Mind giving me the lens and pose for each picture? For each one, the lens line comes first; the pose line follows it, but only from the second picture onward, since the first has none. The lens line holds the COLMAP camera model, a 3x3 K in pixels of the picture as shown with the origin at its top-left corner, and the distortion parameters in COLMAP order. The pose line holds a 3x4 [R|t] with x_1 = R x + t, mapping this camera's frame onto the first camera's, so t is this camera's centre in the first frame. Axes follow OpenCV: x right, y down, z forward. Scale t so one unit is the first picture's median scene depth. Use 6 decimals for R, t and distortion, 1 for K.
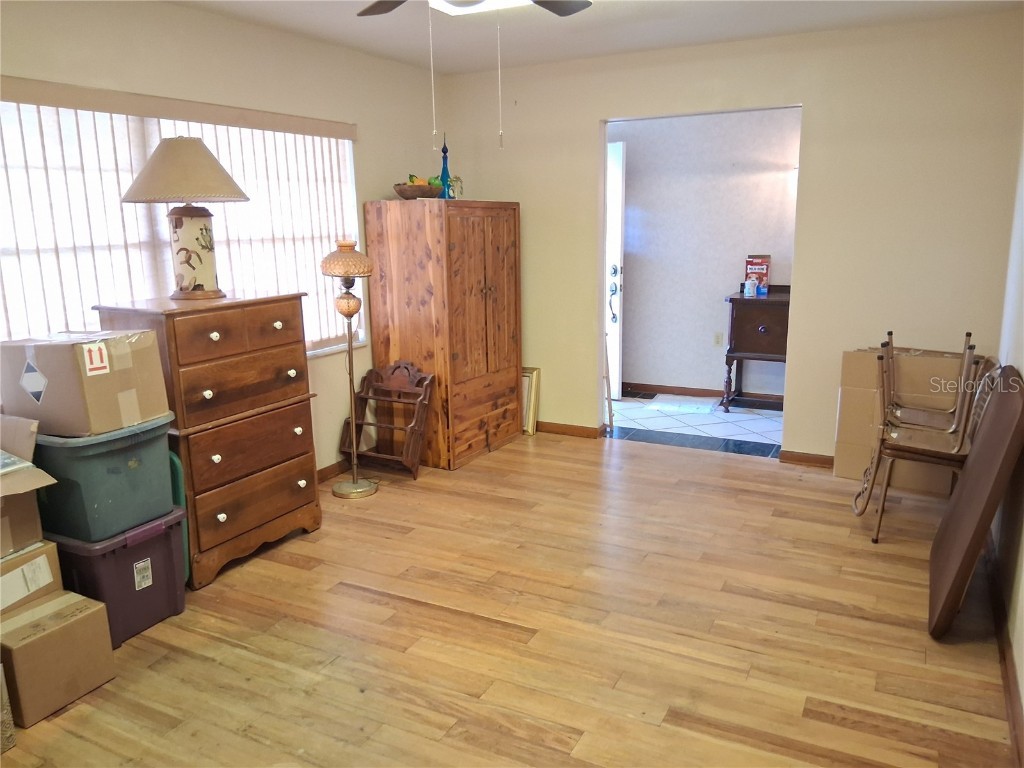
lens RADIAL K [[773.4, 0, 510.3], [0, 773.4, 379.5], [0, 0, 1]] dist [0.105558, -0.183700]
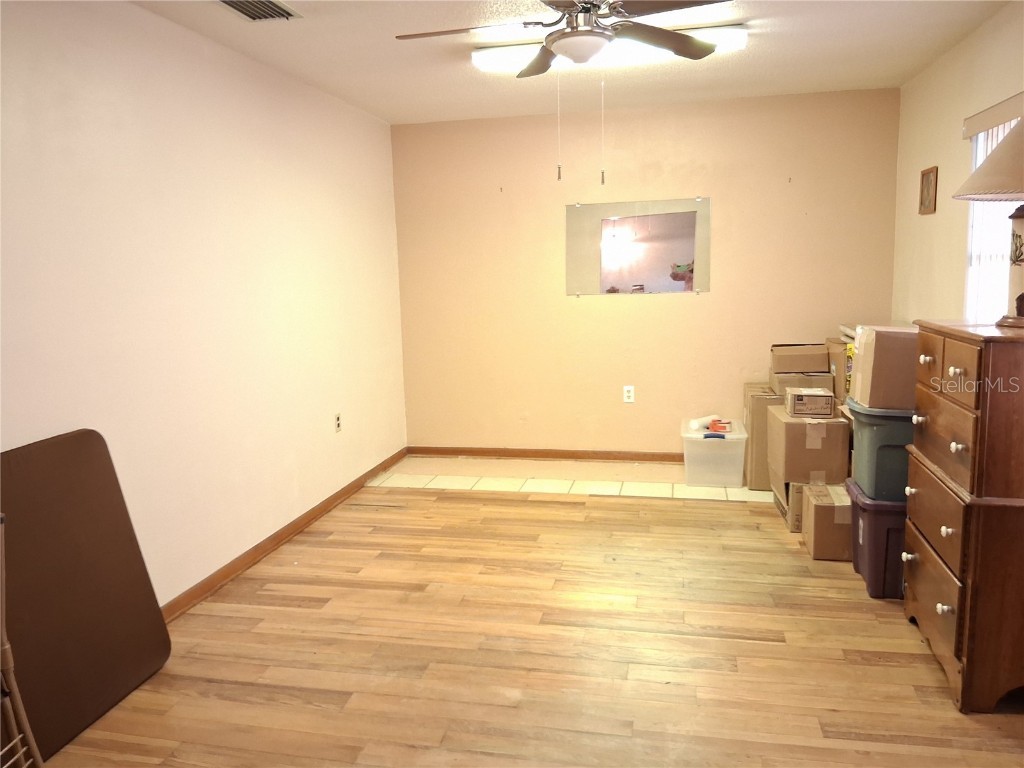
lens RADIAL K [[773.4, 0, 510.3], [0, 773.4, 379.5], [0, 0, 1]] dist [0.105558, -0.183700]
pose [[-0.961242, 0.077870, -0.264479, 0.347635], [-0.019570, 0.937595, 0.347179, -0.380537], [0.275009, 0.338899, -0.899732, 1.918810]]
